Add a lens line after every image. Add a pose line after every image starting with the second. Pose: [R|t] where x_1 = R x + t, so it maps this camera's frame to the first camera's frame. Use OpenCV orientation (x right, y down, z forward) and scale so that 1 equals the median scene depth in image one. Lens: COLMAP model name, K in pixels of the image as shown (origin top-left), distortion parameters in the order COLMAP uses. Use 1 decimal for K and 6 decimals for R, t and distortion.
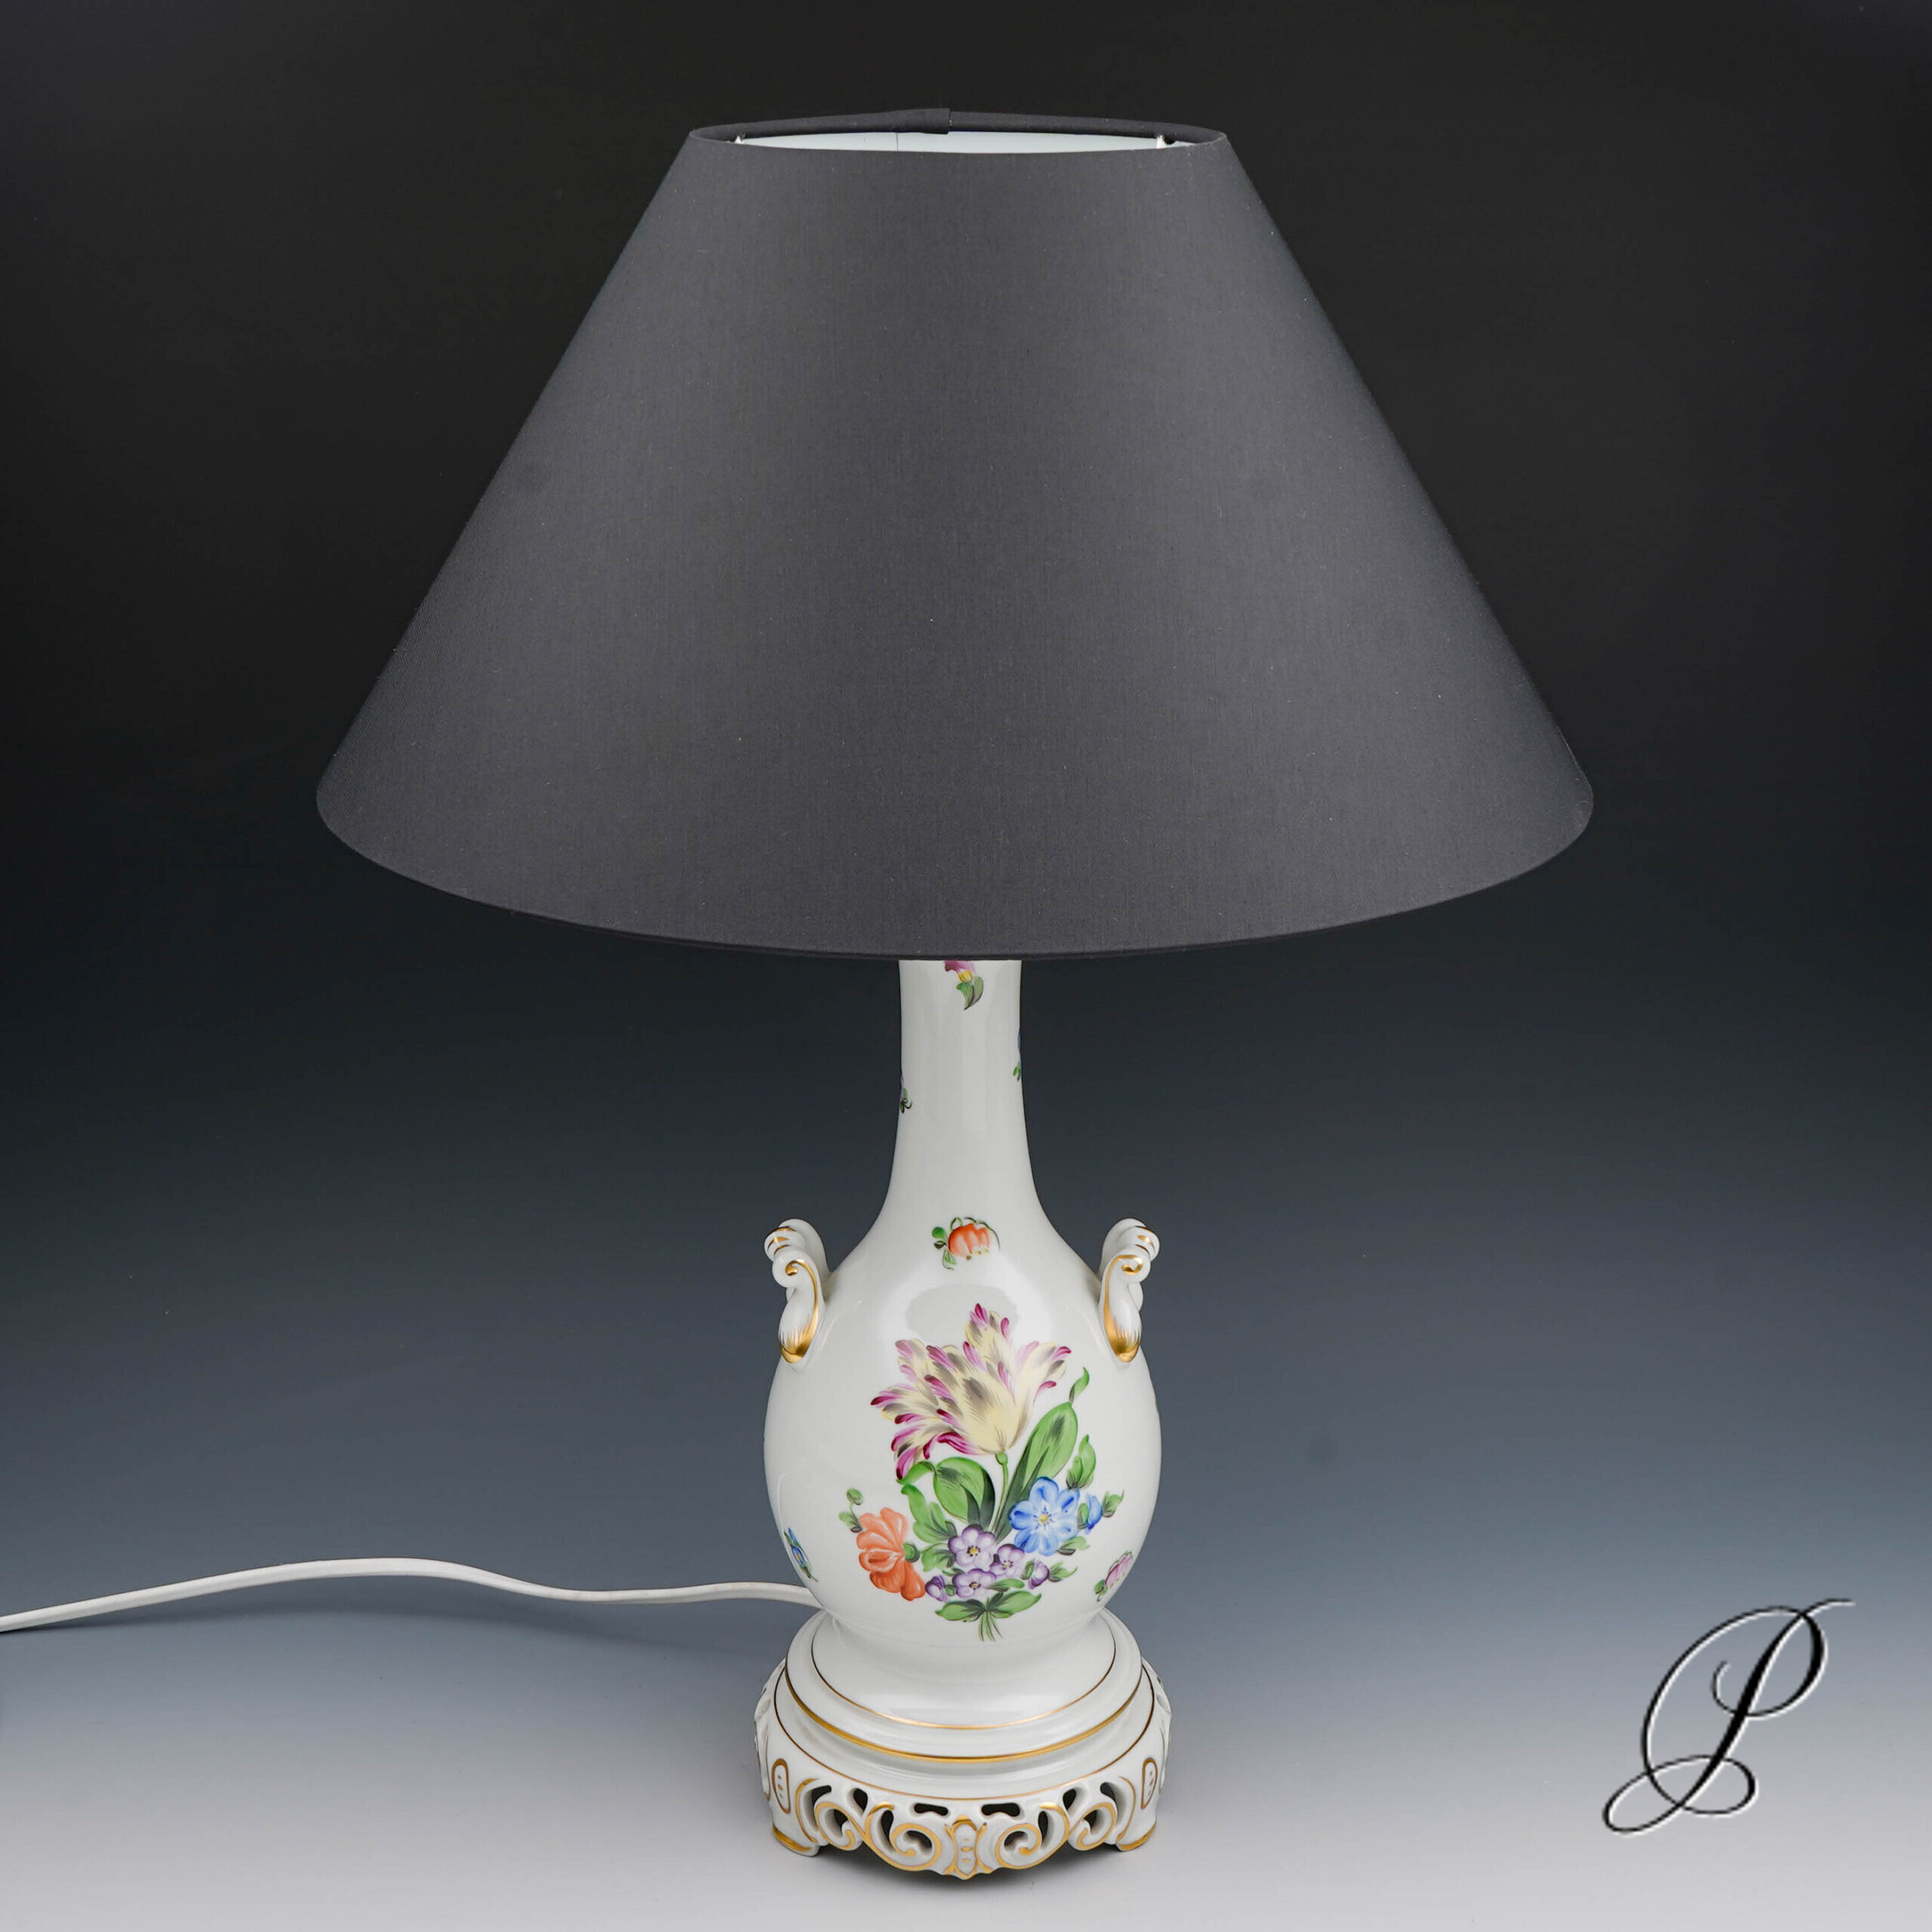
lens RADIAL K [[3308.1, 0, 995.5], [0, 3308.1, 910.6], [0, 0, 1]] dist [0.011285, -0.115874]
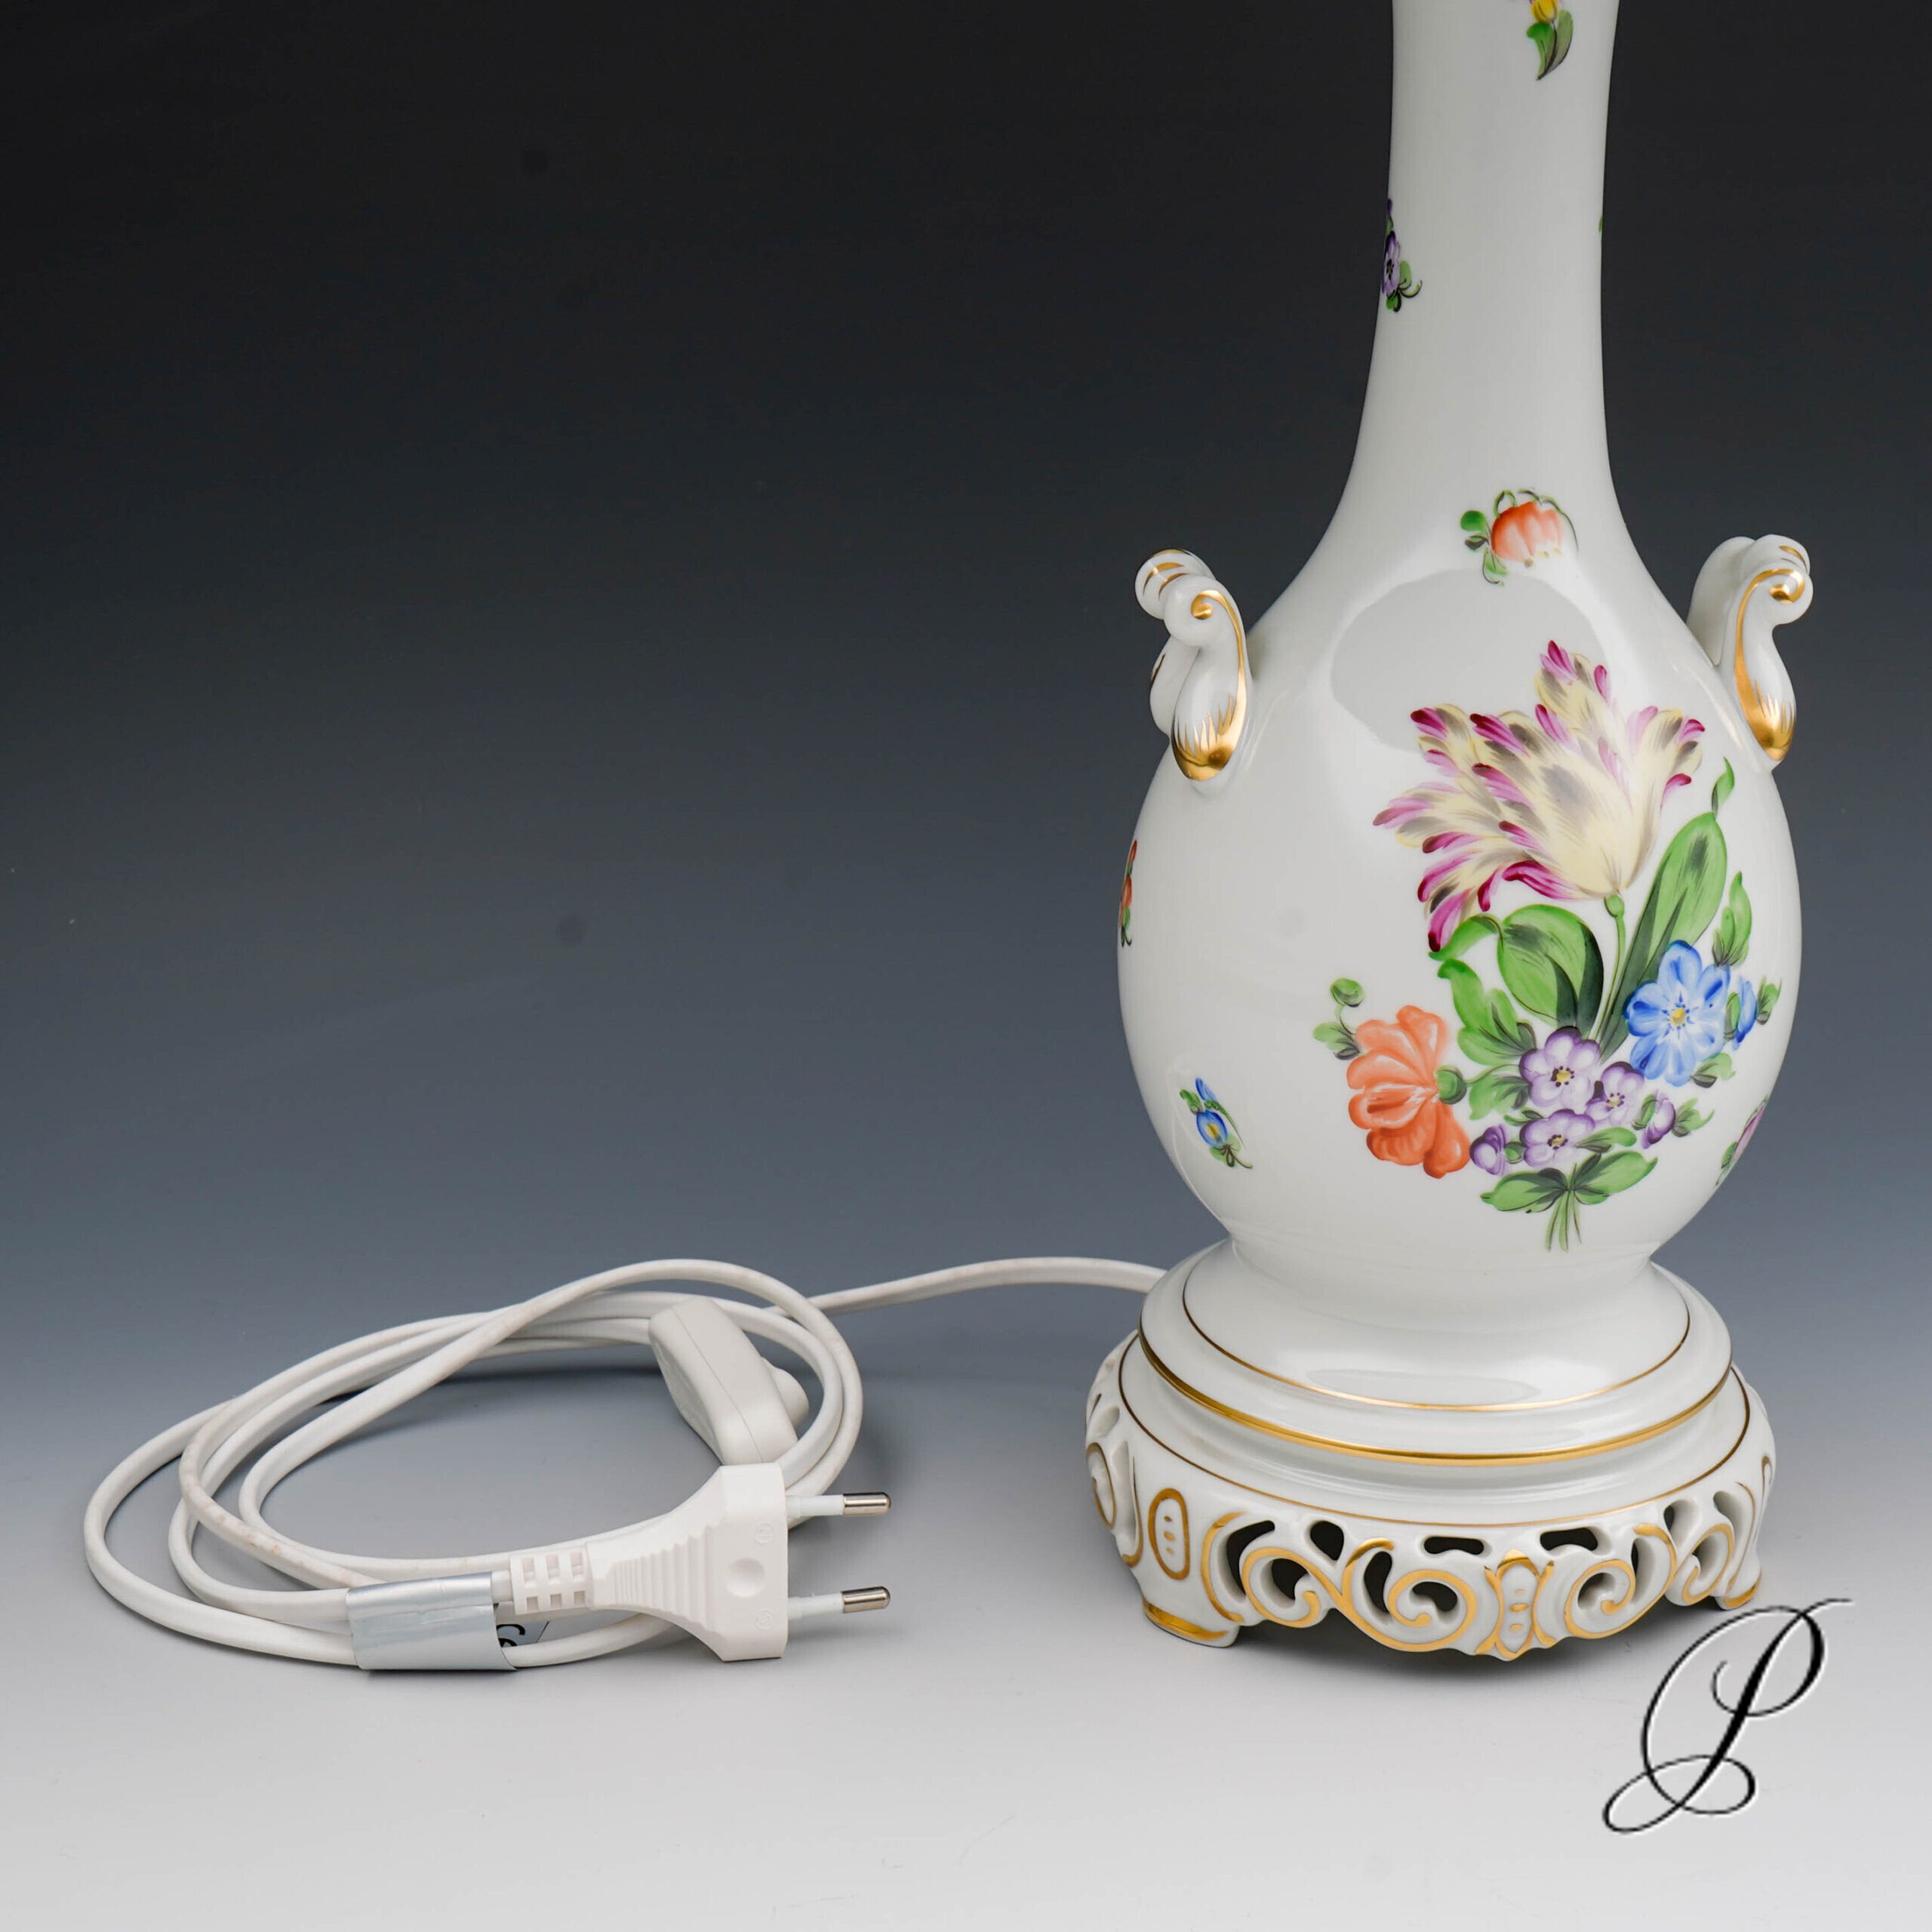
lens RADIAL K [[3262.4, 0, 1018.8], [0, 3262.4, 1327.6], [0, 0, 1]] dist [-0.039403, 0.076067]
pose [[0.993580, -0.048150, 0.102376, -0.157241], [0.036215, 0.992659, 0.115396, 0.167342], [-0.107180, -0.110948, 0.988030, 0.450786]]
